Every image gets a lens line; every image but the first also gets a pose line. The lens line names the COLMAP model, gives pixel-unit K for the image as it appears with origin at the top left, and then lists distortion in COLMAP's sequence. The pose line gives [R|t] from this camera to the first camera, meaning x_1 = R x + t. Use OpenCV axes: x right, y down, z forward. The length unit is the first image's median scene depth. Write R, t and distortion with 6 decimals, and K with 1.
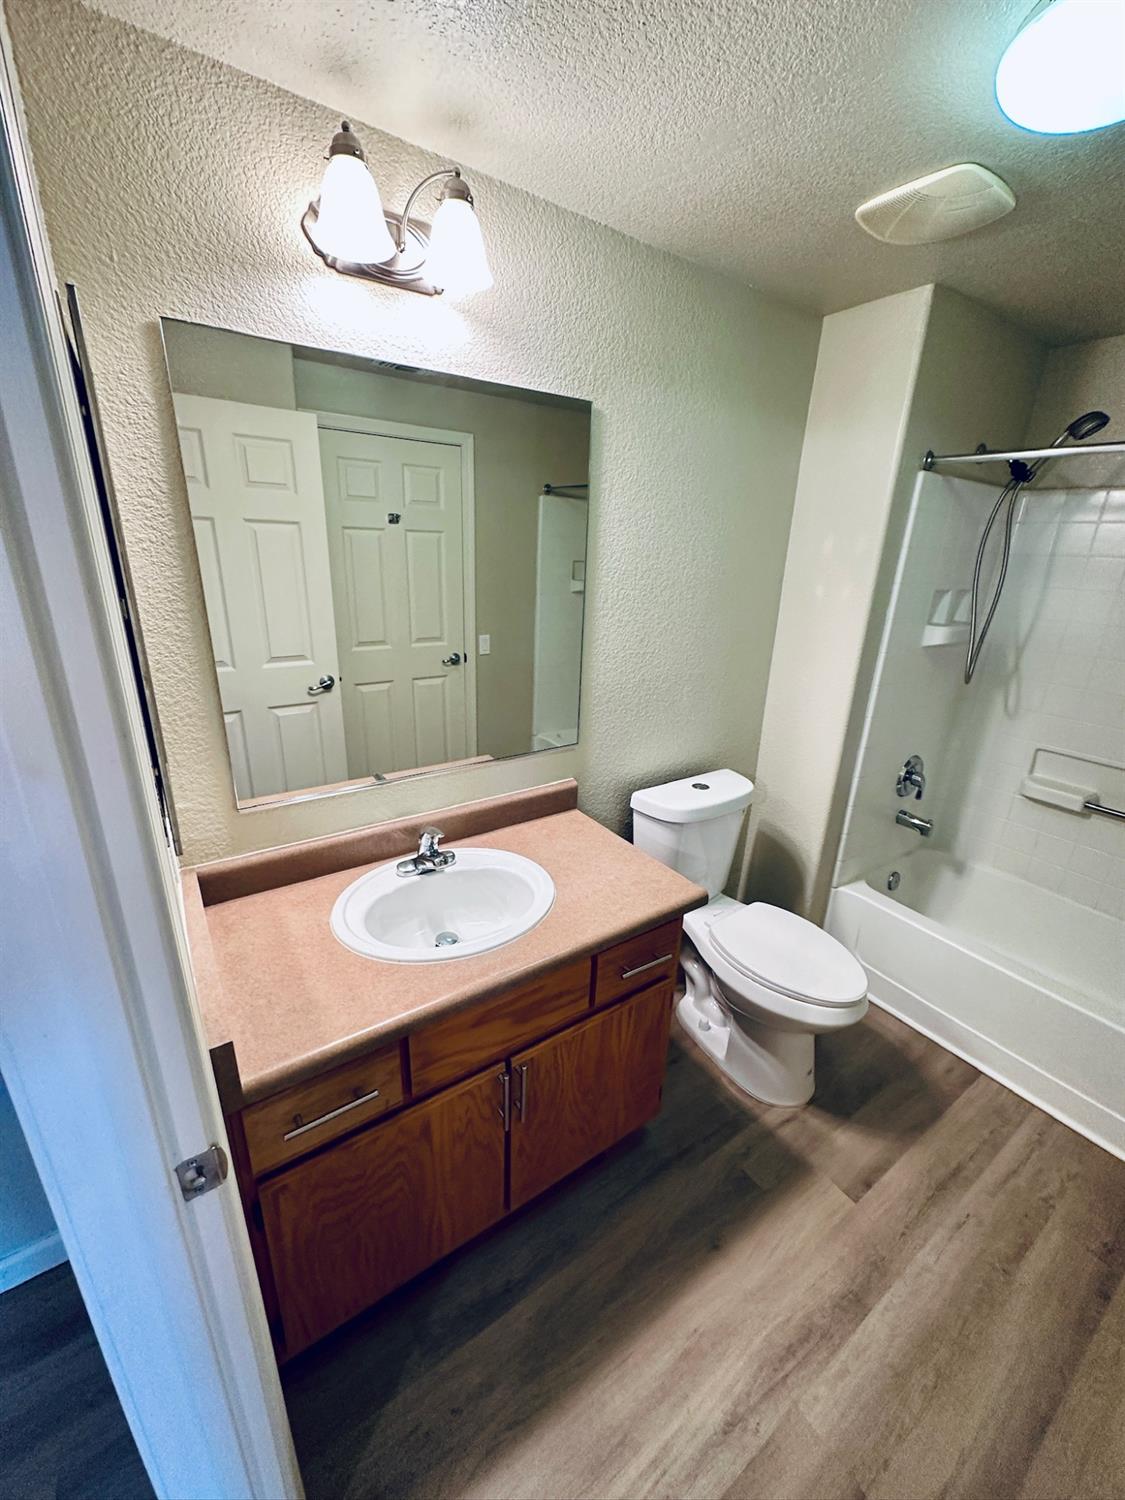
lens RADIAL K [[596.3, 0, 562.9], [0, 596.3, 752.1], [0, 0, 1]] dist [-0.003108, 0.000198]
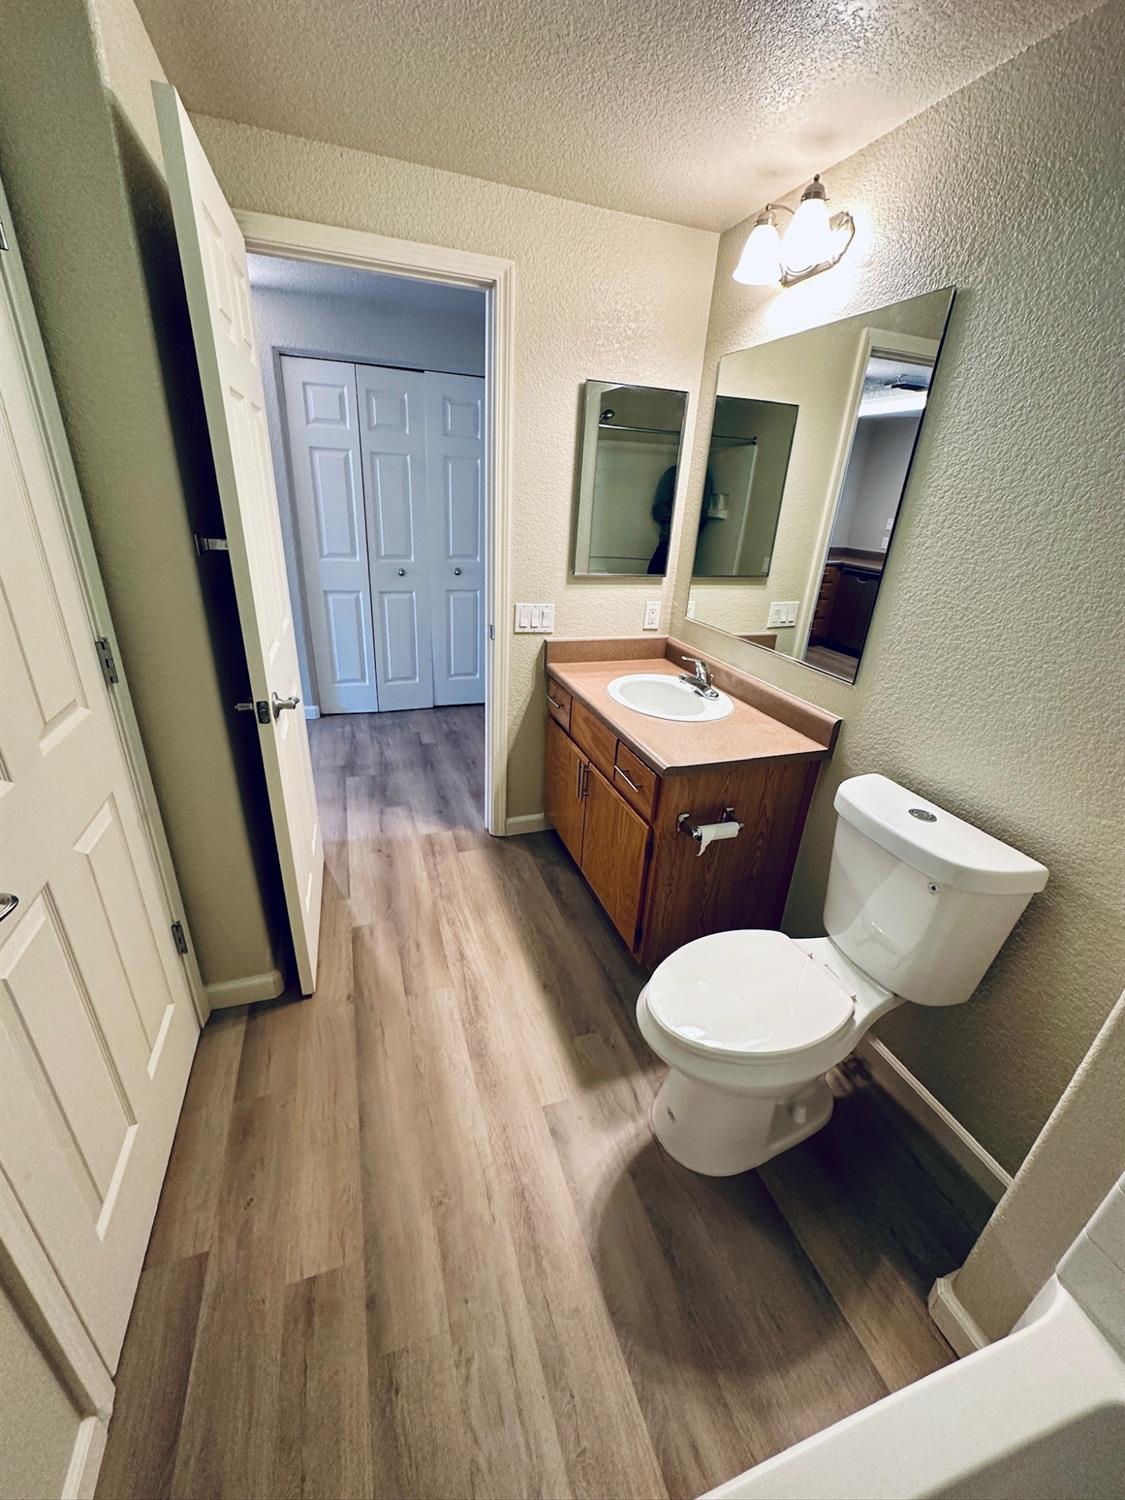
lens RADIAL K [[596.3, 0, 563.9], [0, 596.3, 748.8], [0, 0, 1]] dist [-0.003108, 0.000198]
pose [[-0.260267, 0.343027, -0.902549, 1.050650], [-0.379877, 0.822998, 0.422337, -0.154763], [0.887668, 0.452778, -0.083891, 0.752109]]
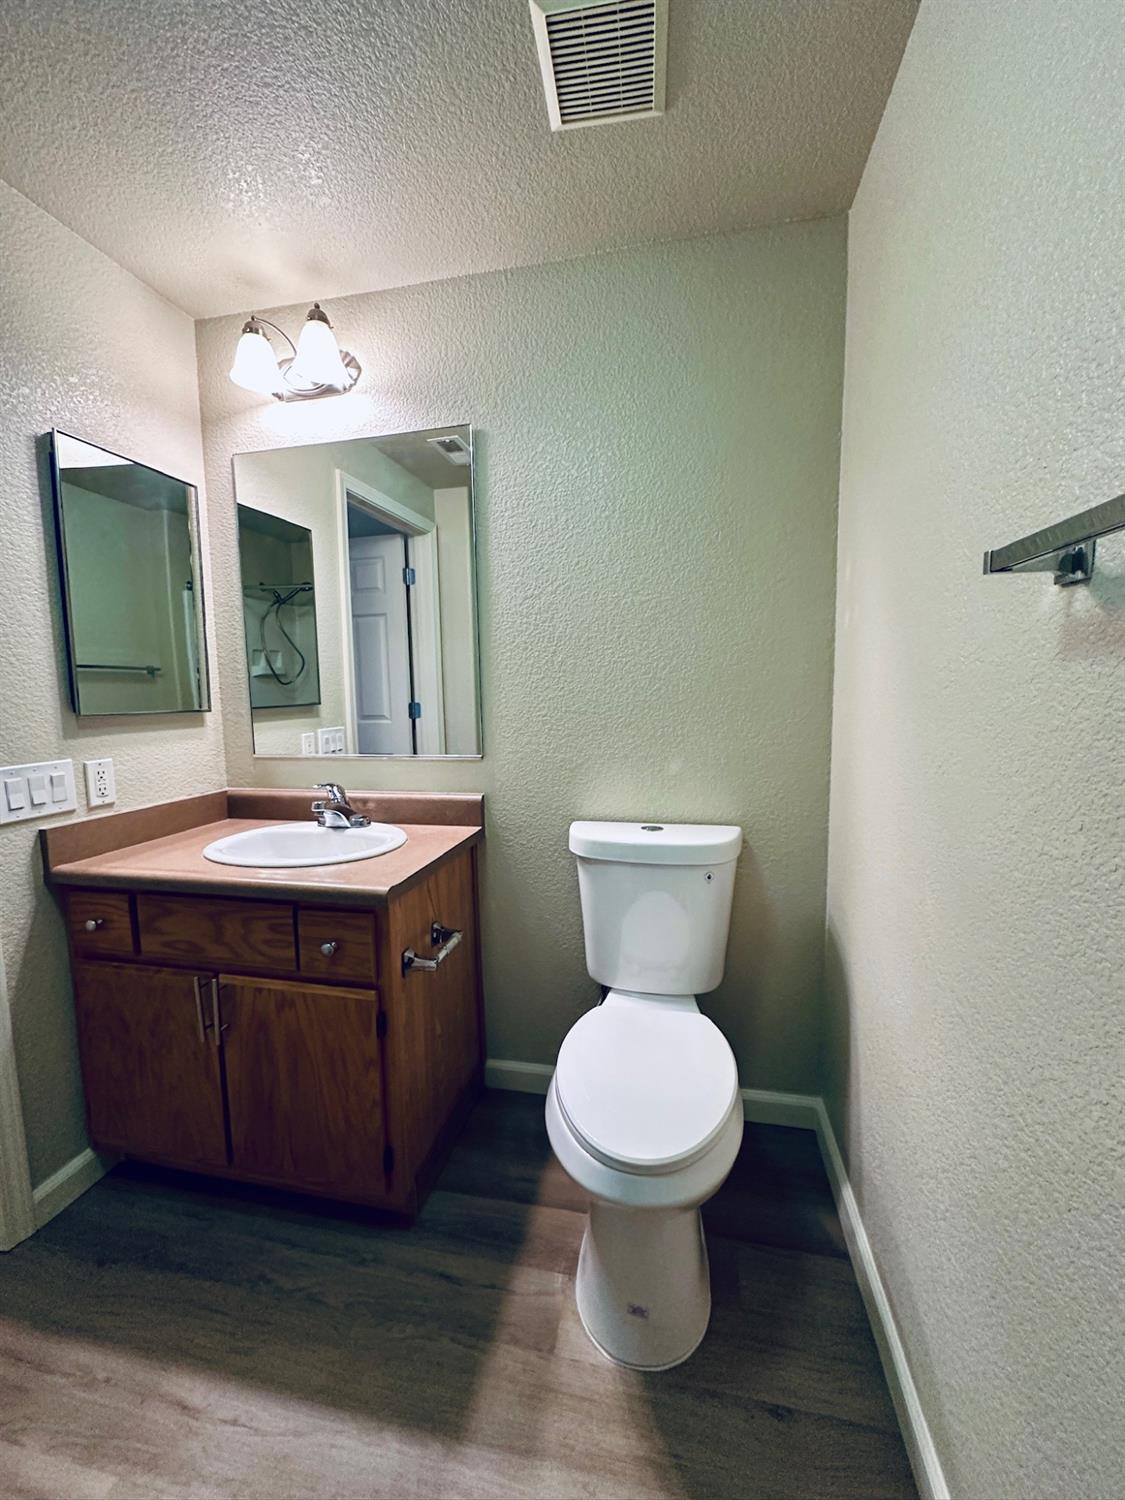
lens RADIAL K [[596.3, 0, 560.8], [0, 596.3, 761.6], [0, 0, 1]] dist [-0.003108, 0.000198]
pose [[0.684560, 0.012684, -0.728846, 0.814028], [-0.163373, 0.977084, -0.136442, 0.113617], [0.710413, 0.212477, 0.670944, 0.447650]]
